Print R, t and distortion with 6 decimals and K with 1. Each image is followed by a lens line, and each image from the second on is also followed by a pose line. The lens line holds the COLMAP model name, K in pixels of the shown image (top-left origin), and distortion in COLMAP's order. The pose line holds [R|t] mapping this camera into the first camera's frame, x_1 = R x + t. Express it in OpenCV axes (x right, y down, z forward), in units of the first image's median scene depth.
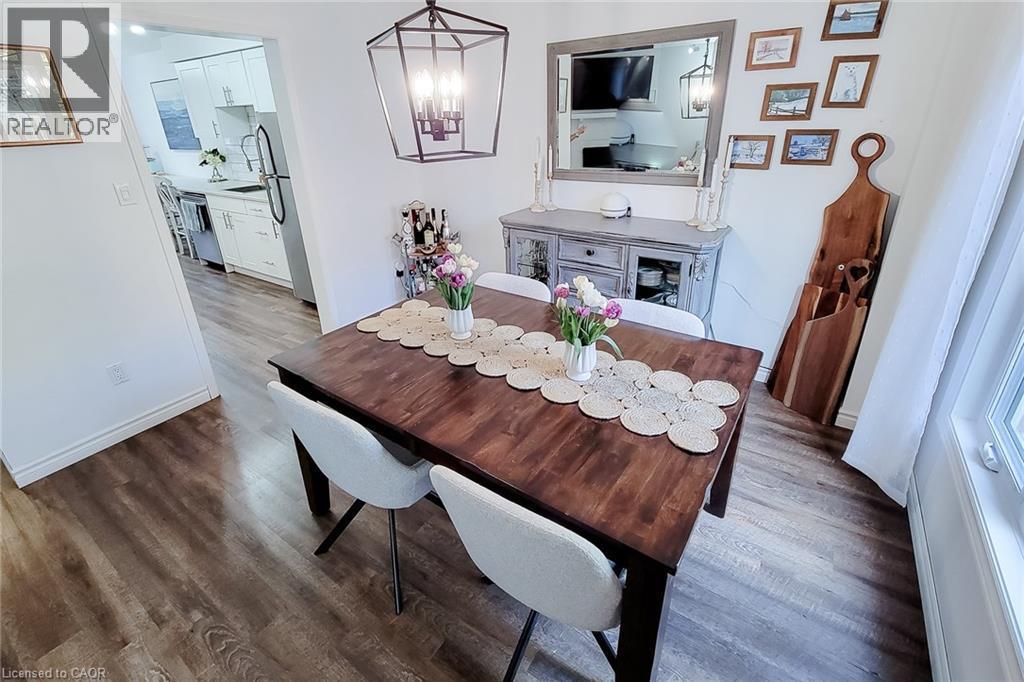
lens RADIAL K [[463.8, 0, 510.2], [0, 463.8, 303.5], [0, 0, 1]] dist [-0.000519, -0.000165]
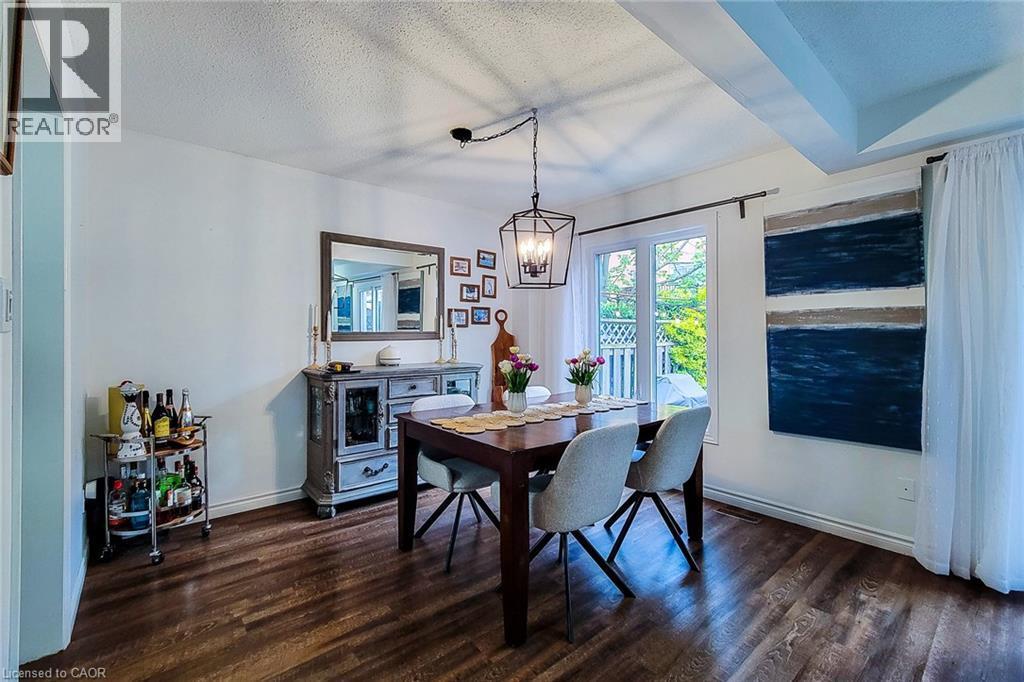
lens RADIAL K [[431.4, 0, 510.1], [0, 431.4, 328.1], [0, 0, 1]] dist [0.001963, 0.000109]
pose [[0.265977, 0.037759, 0.963240, -1.087557], [0.365640, 0.920611, -0.137051, 0.000904], [-0.891944, 0.388651, 0.231055, 0.512760]]
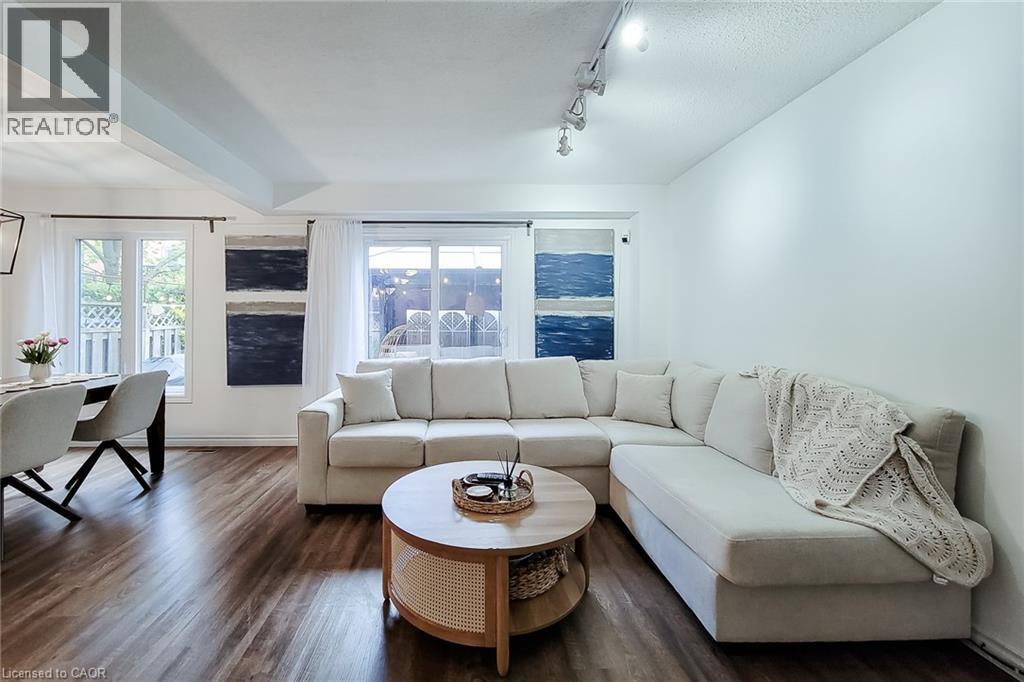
lens RADIAL K [[425.8, 0, 477.1], [0, 425.8, 318.0], [0, 0, 1]] dist [-0.000967, -0.000186]
pose [[-0.583885, 0.023141, 0.811507, -1.723132], [0.324258, 0.923046, 0.206984, 0.091525], [-0.744269, 0.383992, -0.546456, 0.330645]]
